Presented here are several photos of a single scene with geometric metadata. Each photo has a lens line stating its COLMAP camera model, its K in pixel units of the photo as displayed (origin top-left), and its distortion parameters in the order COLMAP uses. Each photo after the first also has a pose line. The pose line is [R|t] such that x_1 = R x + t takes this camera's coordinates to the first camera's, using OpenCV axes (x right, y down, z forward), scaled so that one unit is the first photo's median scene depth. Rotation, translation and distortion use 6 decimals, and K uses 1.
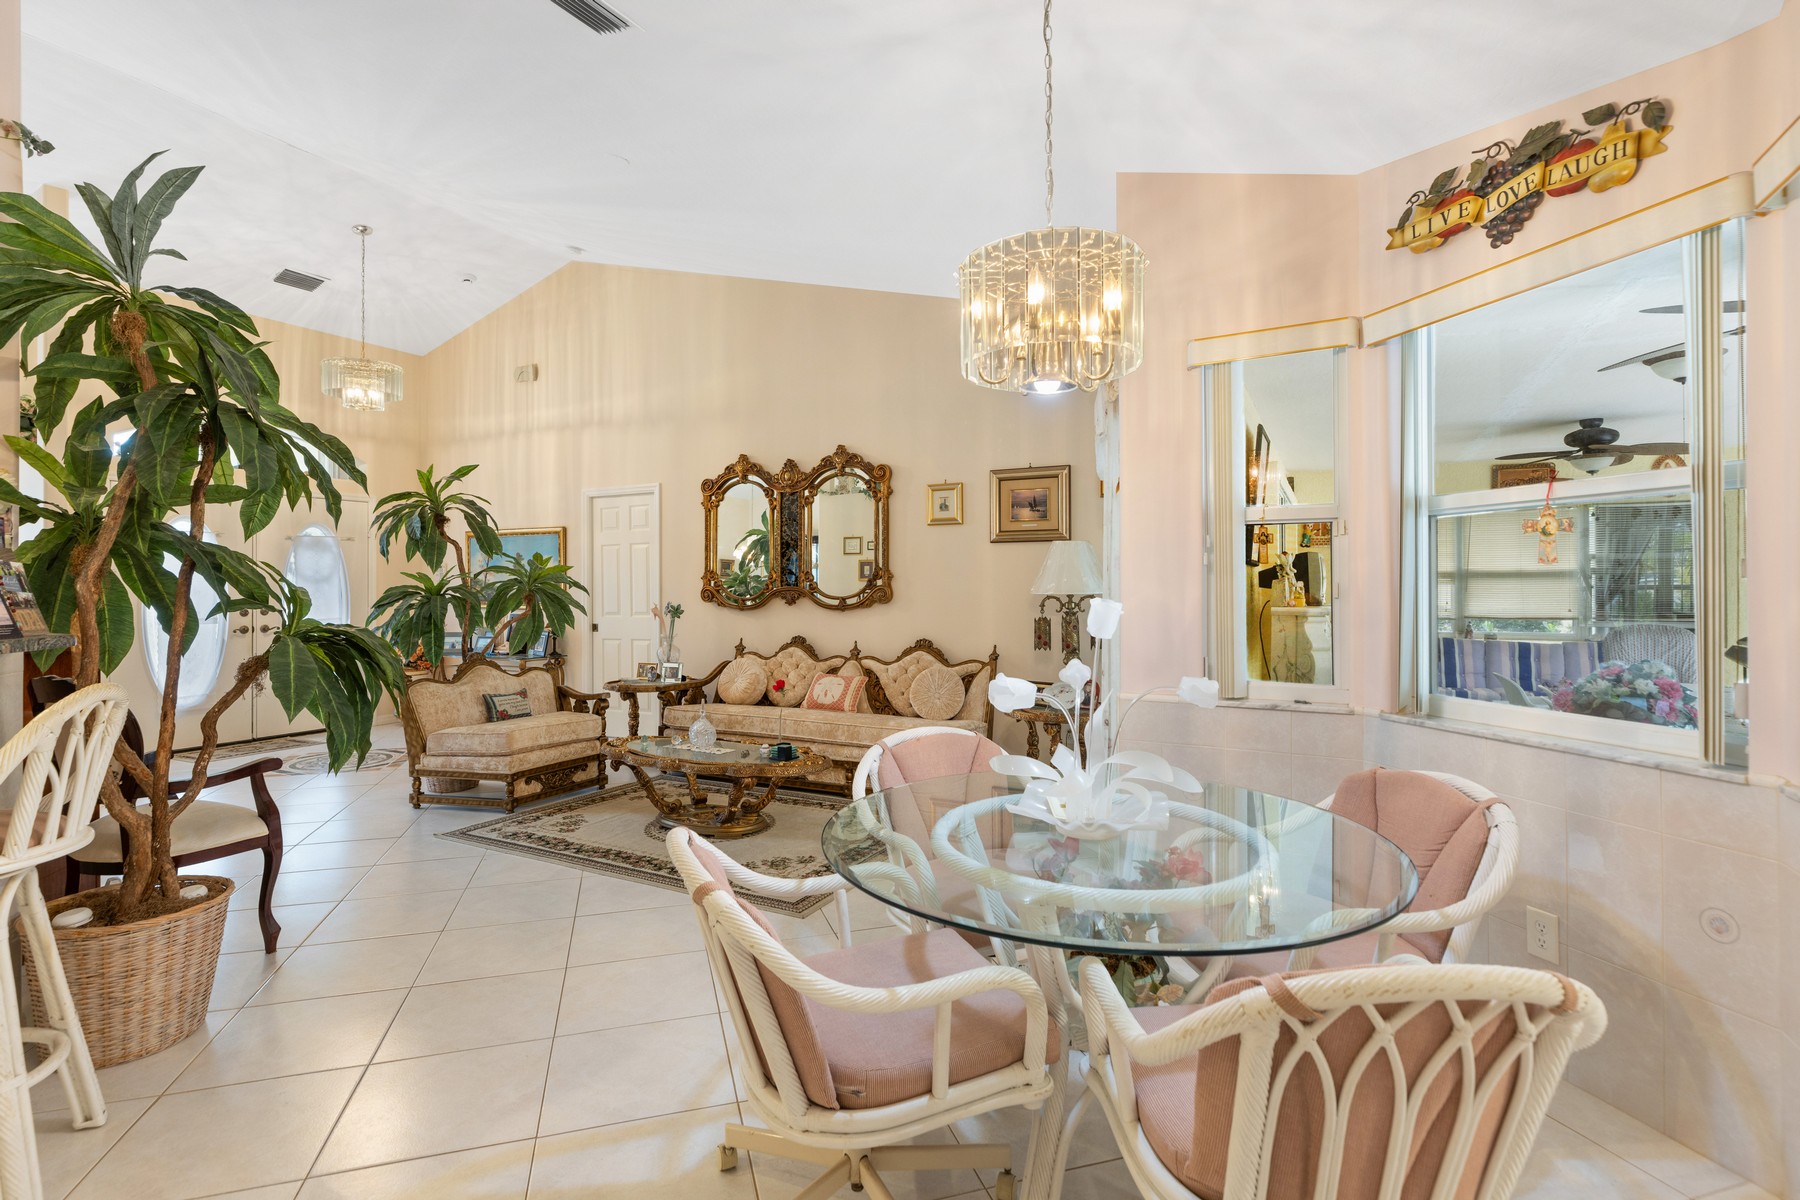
lens RADIAL K [[846.7, 0, 893.8], [0, 846.7, 582.9], [0, 0, 1]] dist [-0.007293, 0.000085]
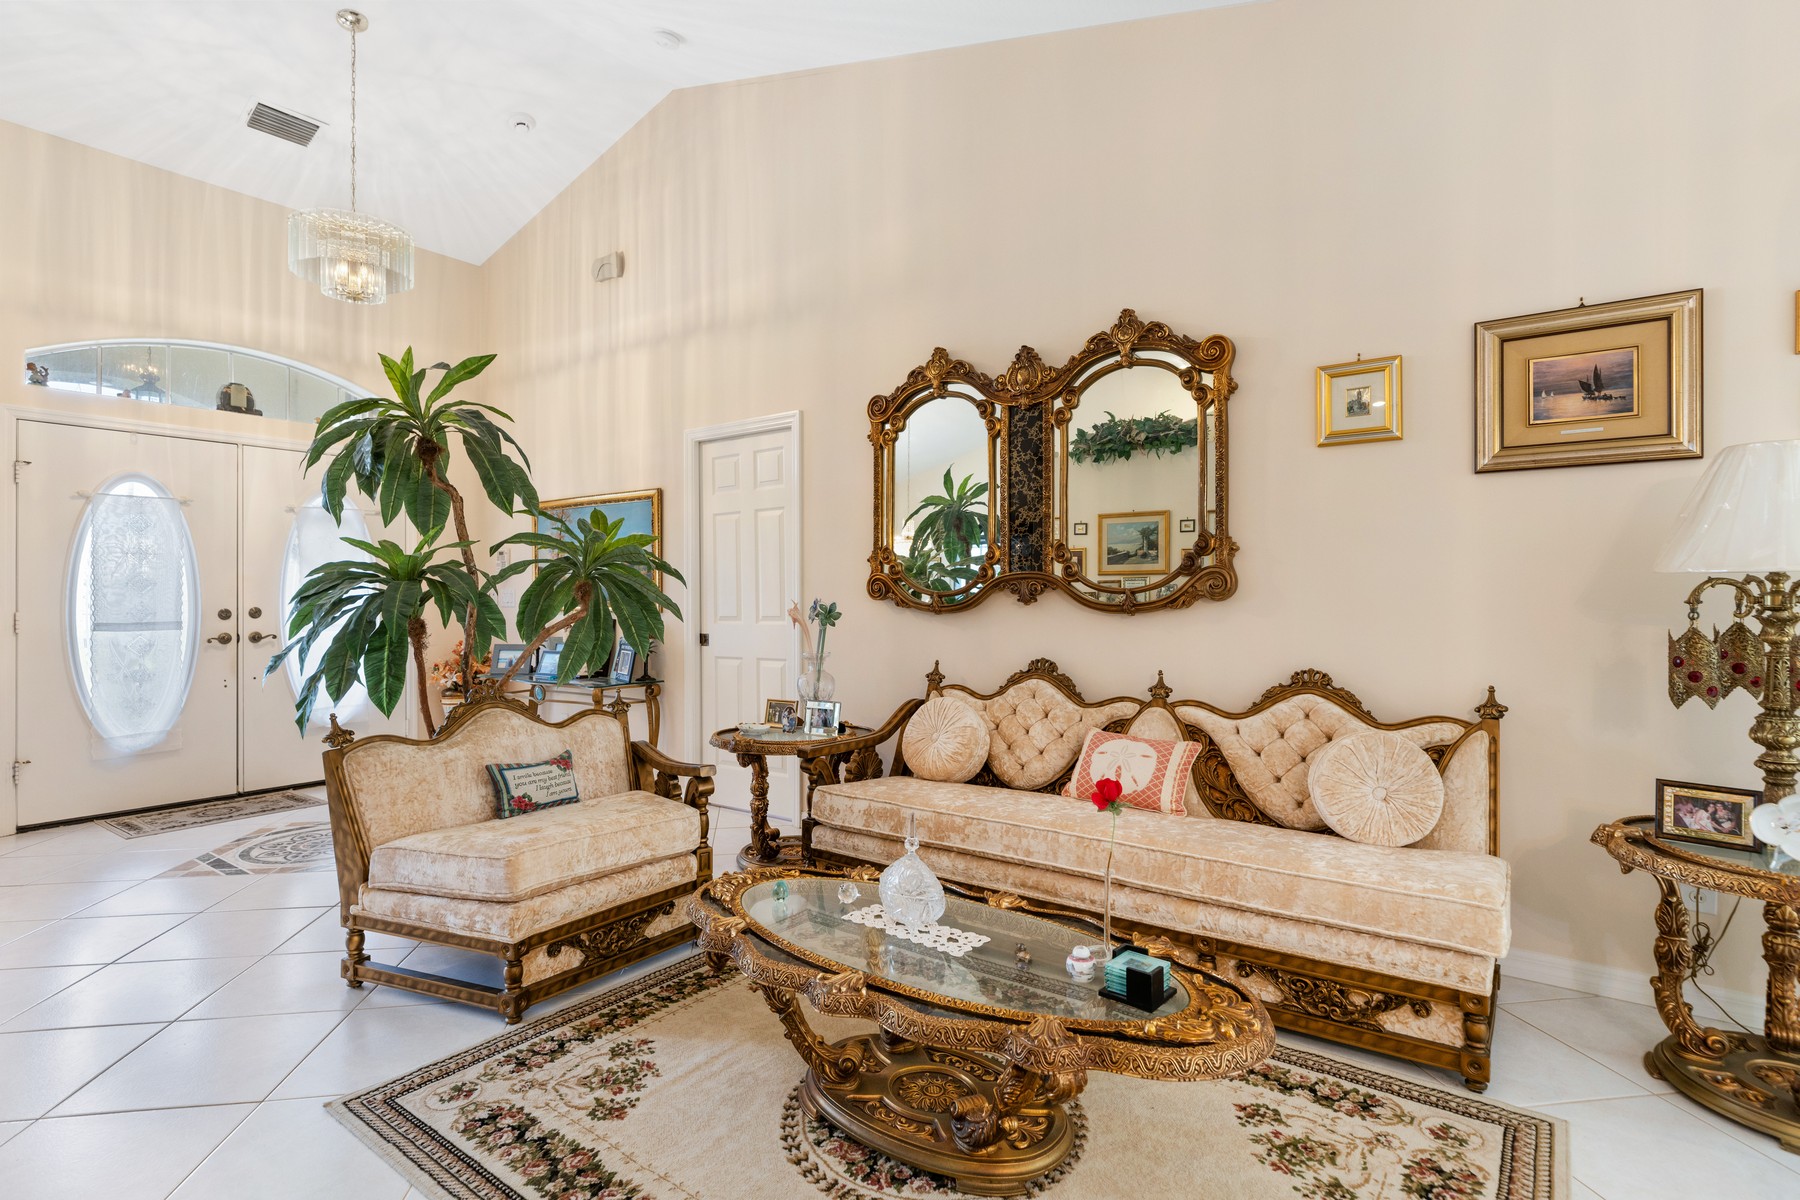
lens RADIAL K [[879.1, 0, 888.6], [0, 879.1, 591.5], [0, 0, 1]] dist [-0.005780, -0.000574]
pose [[0.987982, 0.000354, -0.154567, -0.139542], [-0.000372, 1.000000, -0.000089, 0.020139], [0.154567, 0.000145, 0.987982, 0.460150]]
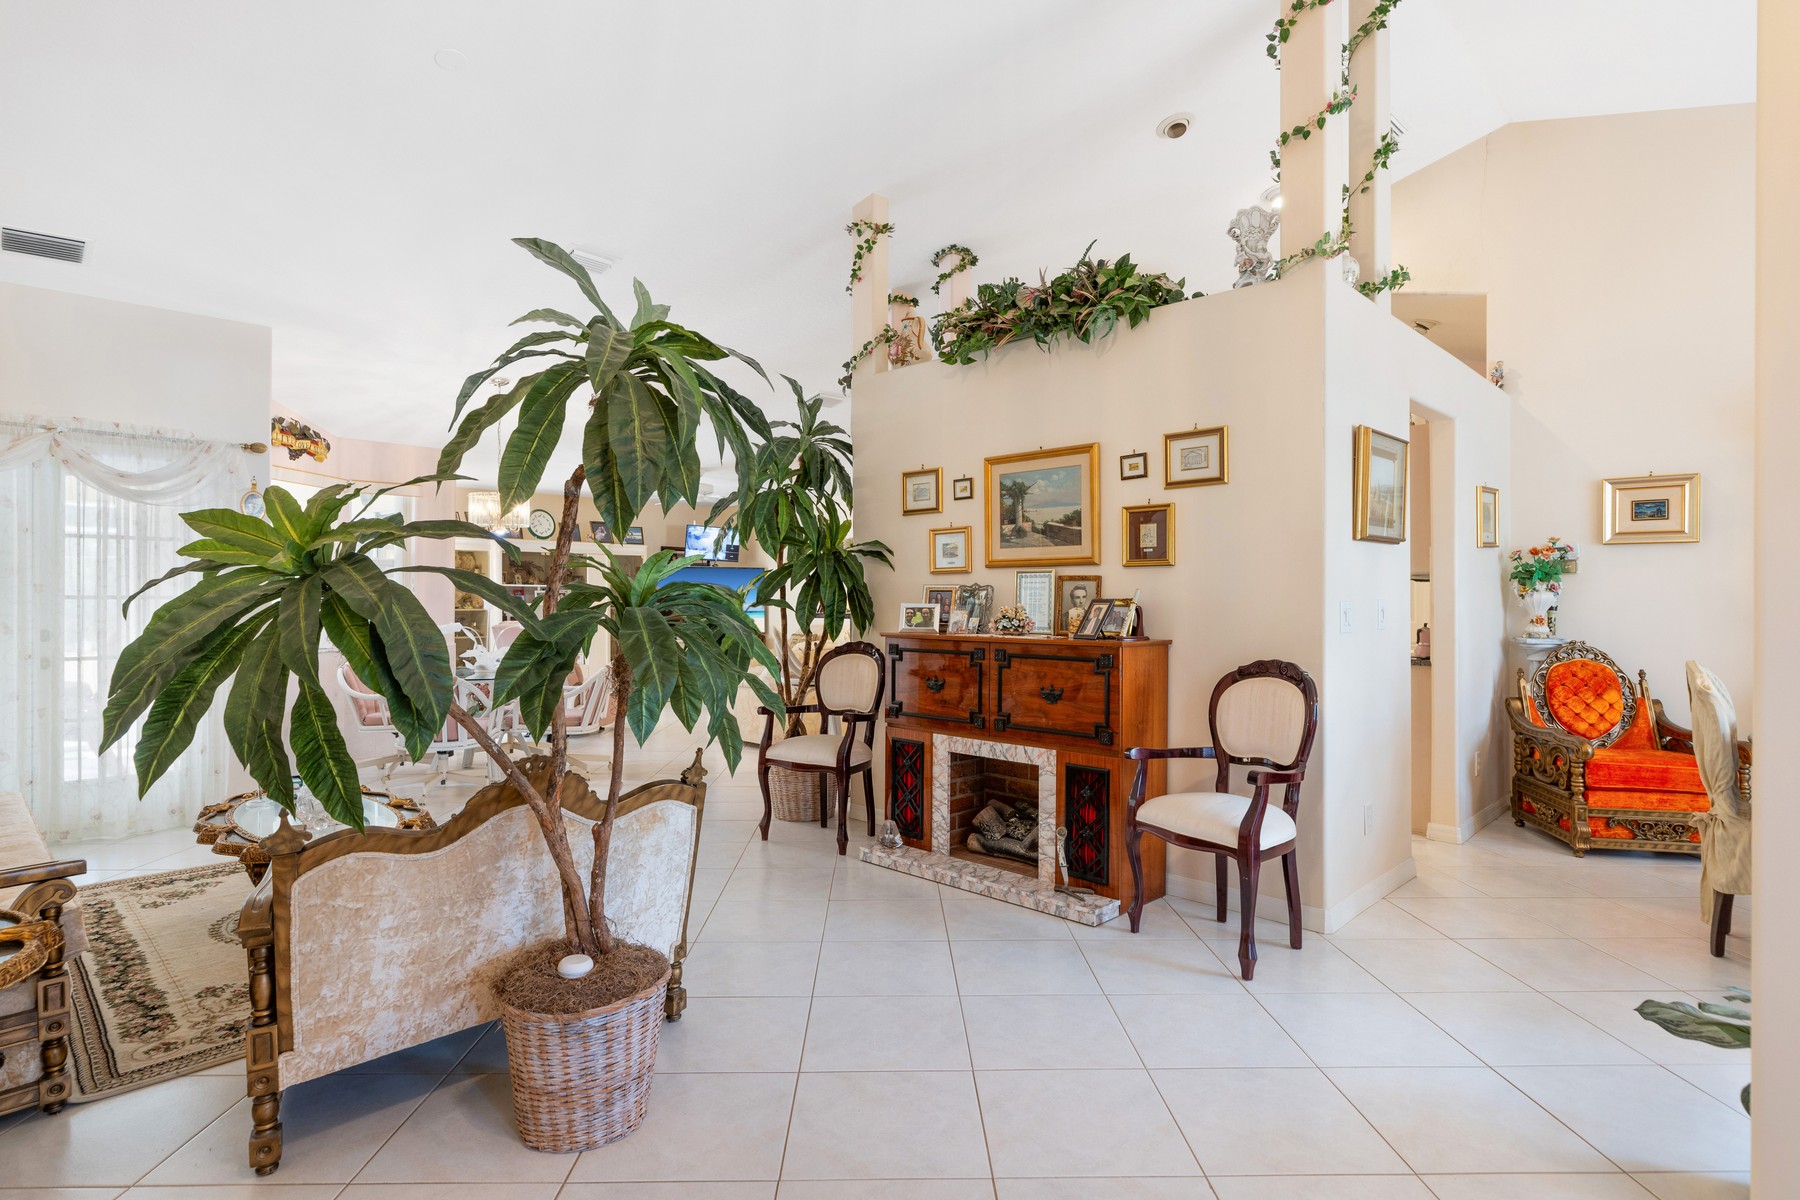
lens RADIAL K [[955.5, 0, 912.1], [0, 955.5, 589.8], [0, 0, 1]] dist [-0.011648, 0.004926]
pose [[-0.963732, 0.007444, 0.266769, -0.790940], [0.004920, 0.999937, -0.010129, 0.010687], [-0.266828, -0.008449, -0.963707, 1.411137]]
